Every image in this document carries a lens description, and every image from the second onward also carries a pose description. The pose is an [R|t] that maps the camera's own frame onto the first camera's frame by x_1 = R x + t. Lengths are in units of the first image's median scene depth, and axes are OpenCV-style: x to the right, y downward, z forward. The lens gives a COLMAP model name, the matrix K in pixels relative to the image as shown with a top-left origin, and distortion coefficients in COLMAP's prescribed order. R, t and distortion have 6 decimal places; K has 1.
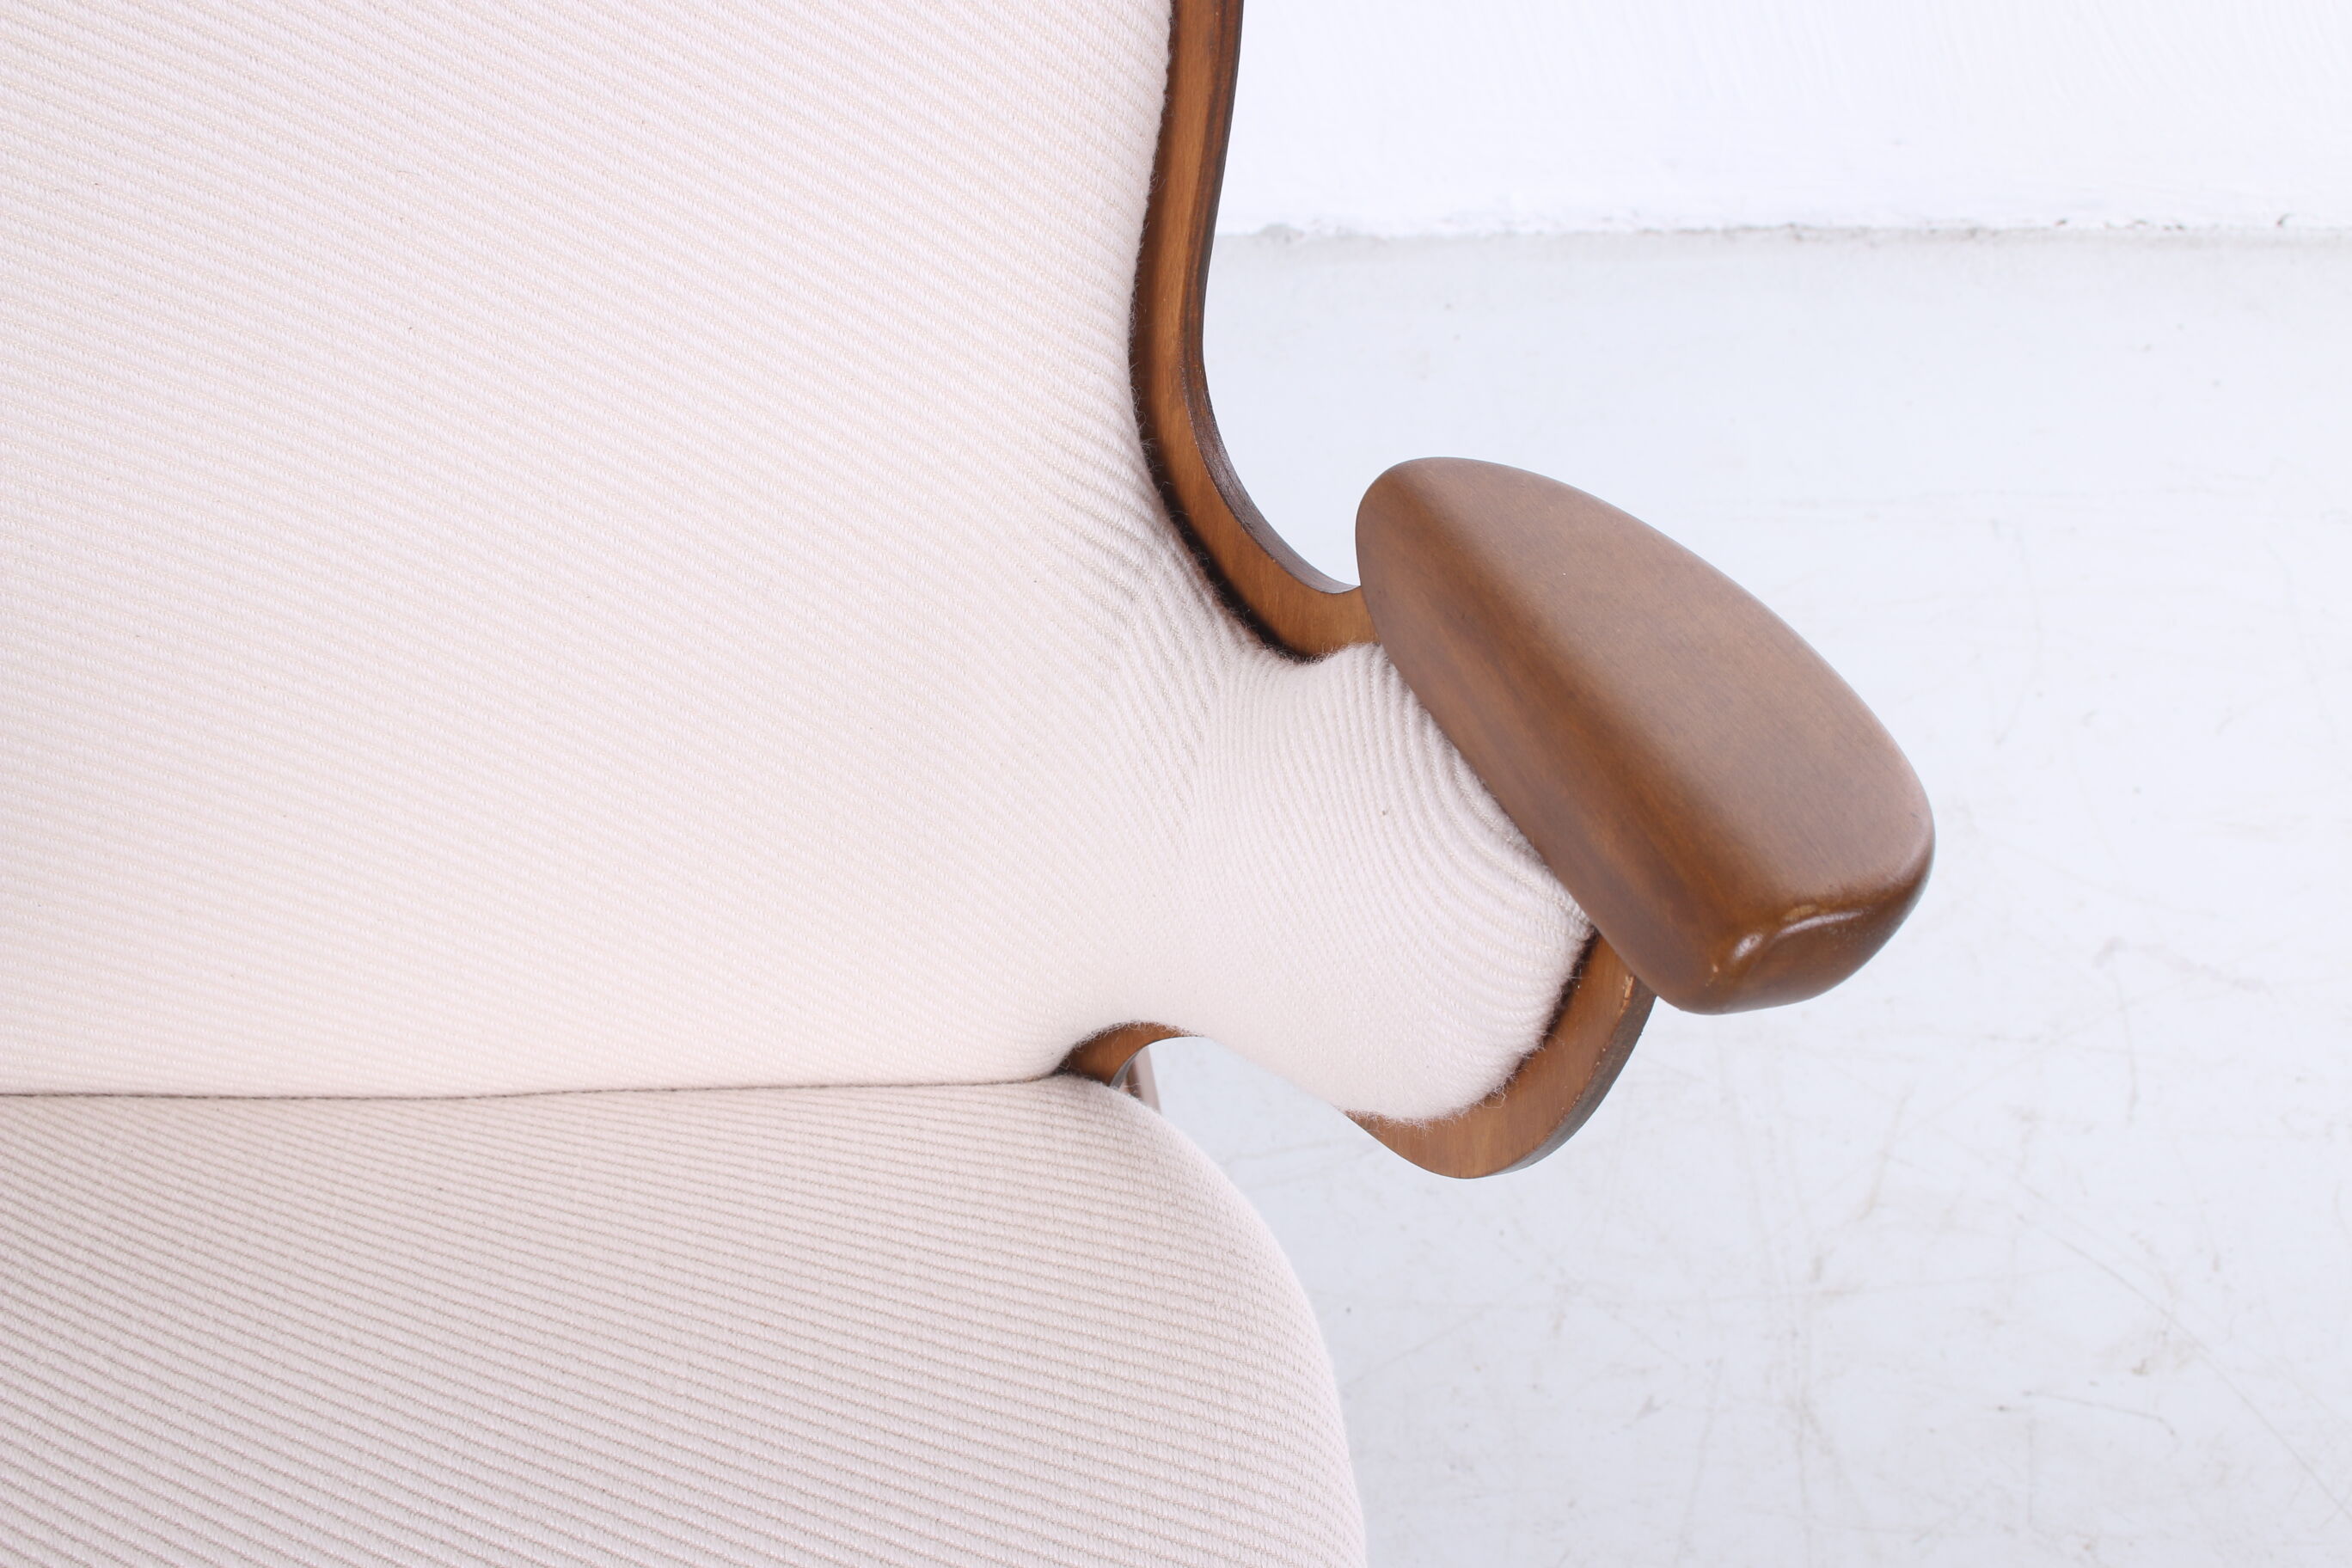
lens RADIAL K [[3100.3, 0, 1176.4], [0, 3100.3, 794.2], [0, 0, 1]] dist [-0.035912, 0.000000]
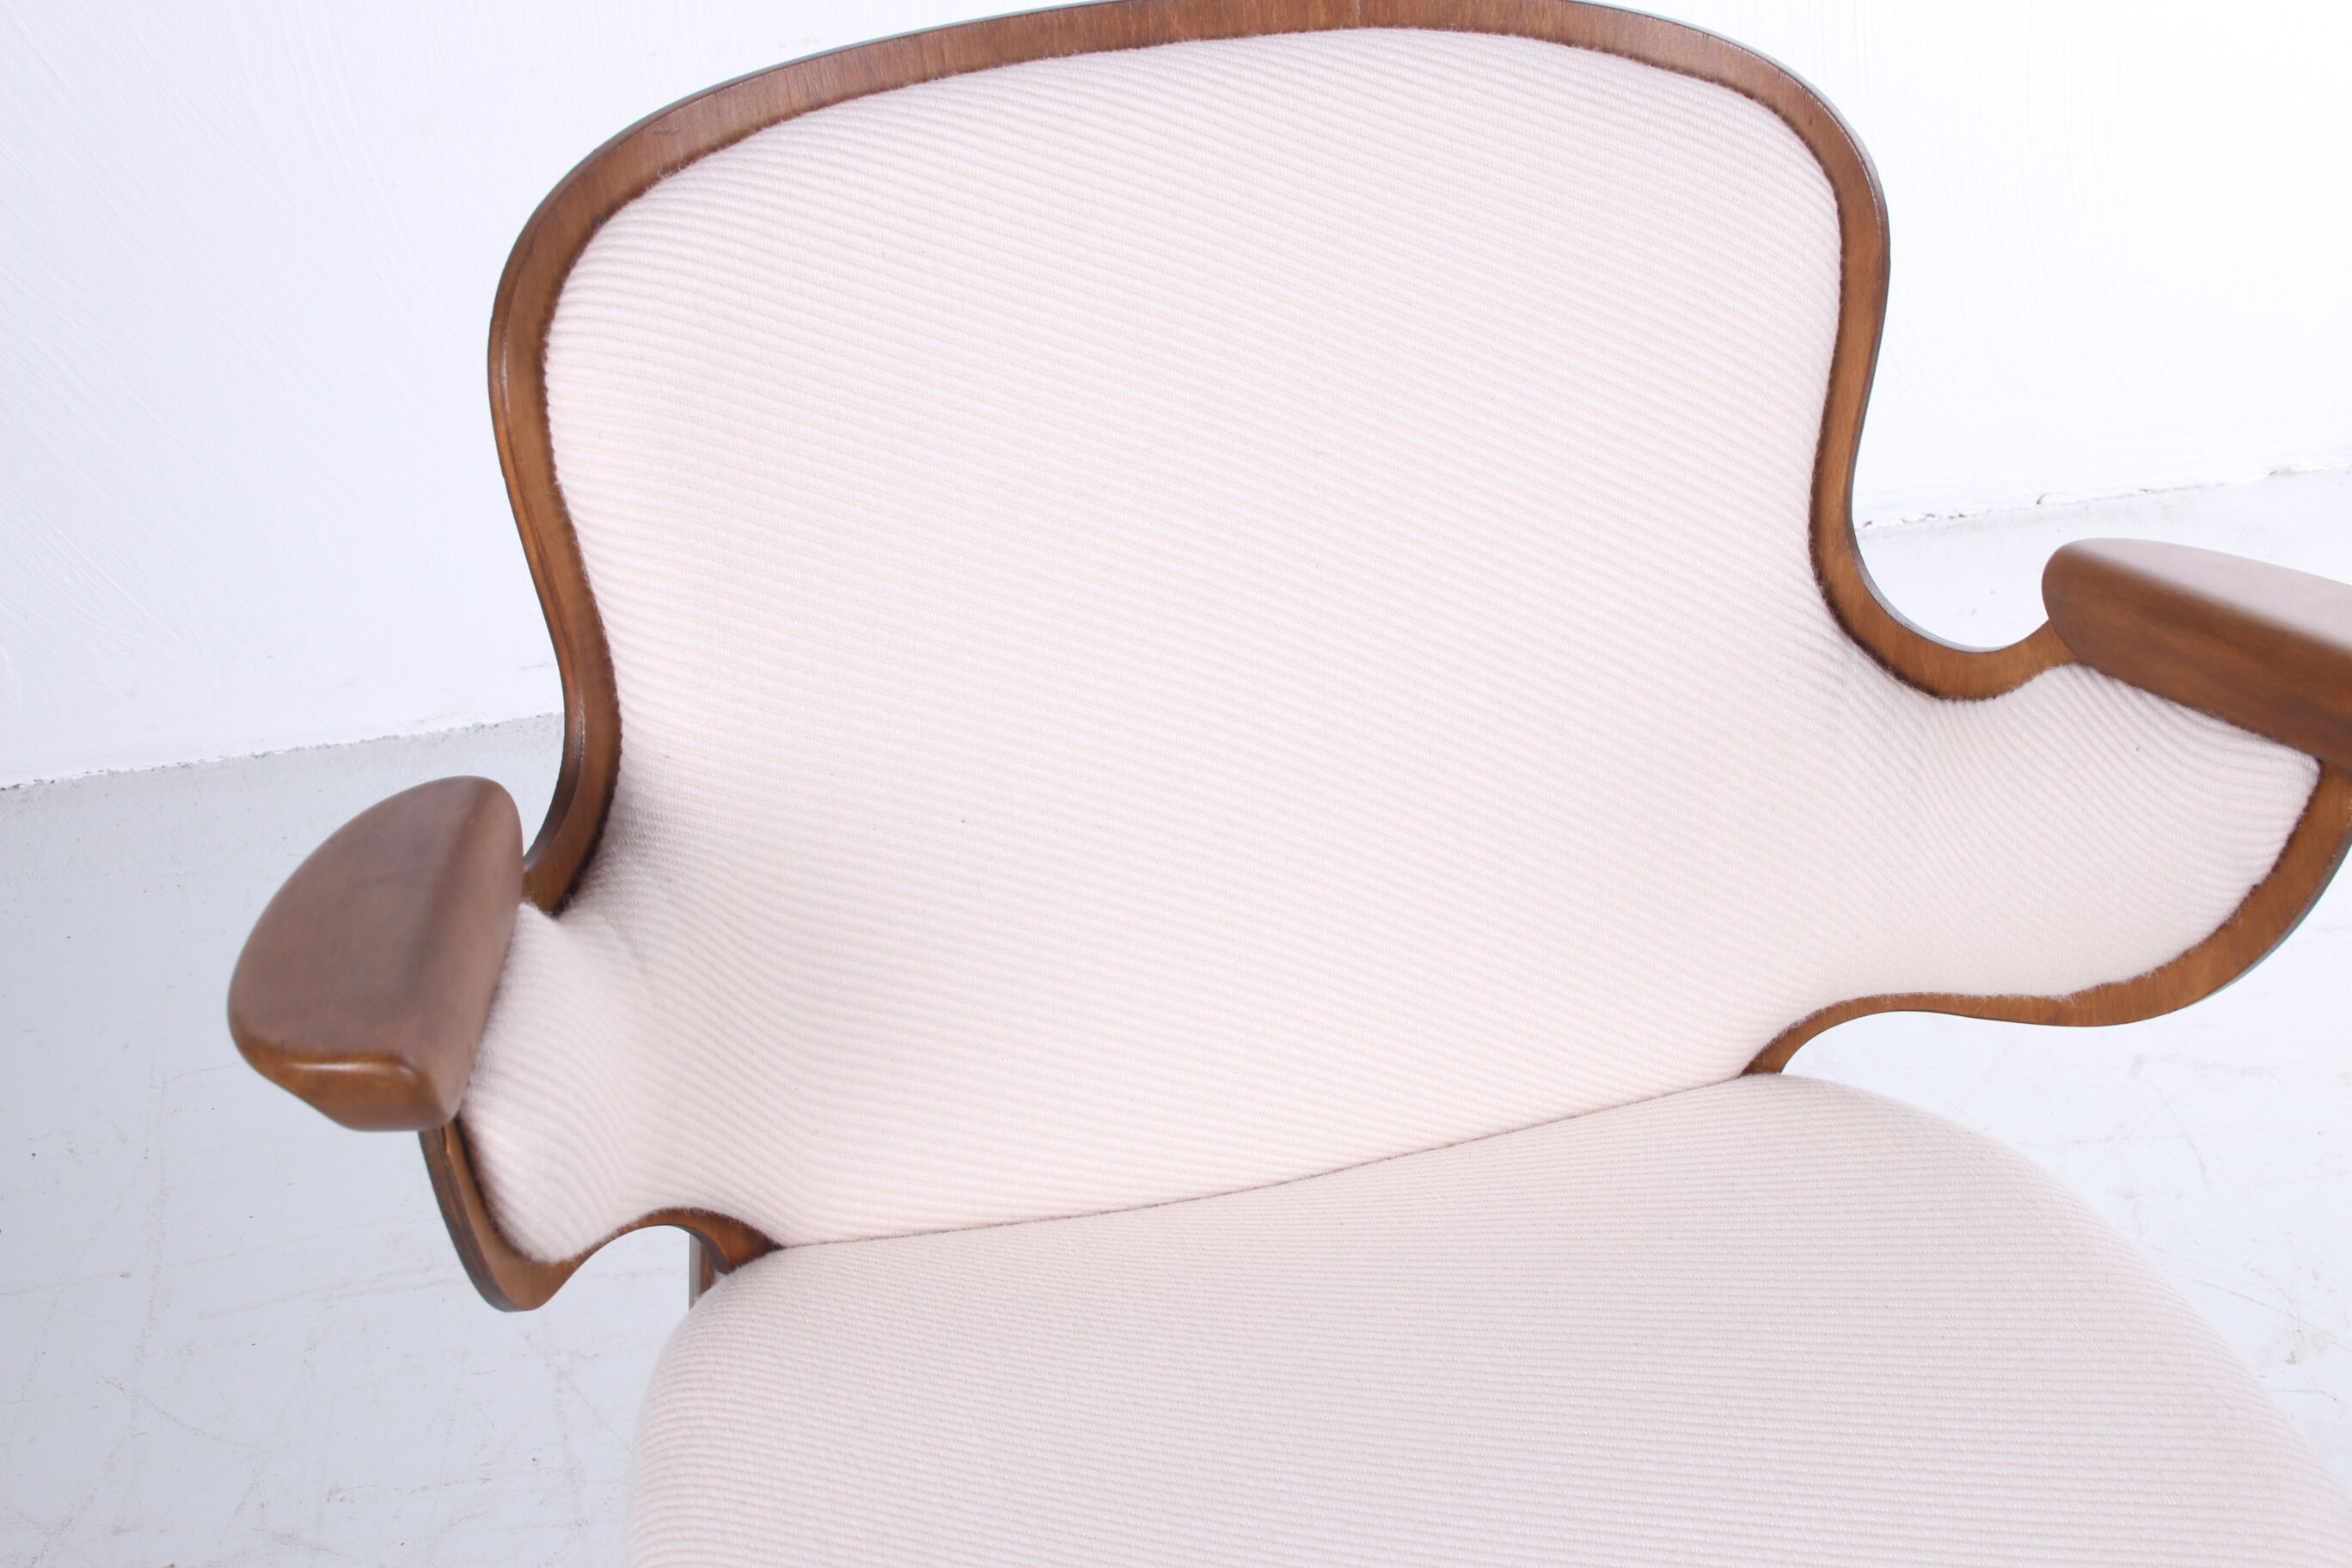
lens RADIAL K [[3631.0, 0, 1171.5], [0, 3631.0, 783.3], [0, 0, 1]] dist [0.030125, 0.000000]
pose [[0.960563, -0.128753, 0.246459, -0.744588], [0.171778, 0.971750, -0.161846, 0.205314], [-0.218659, 0.197800, 0.955544, -0.555896]]
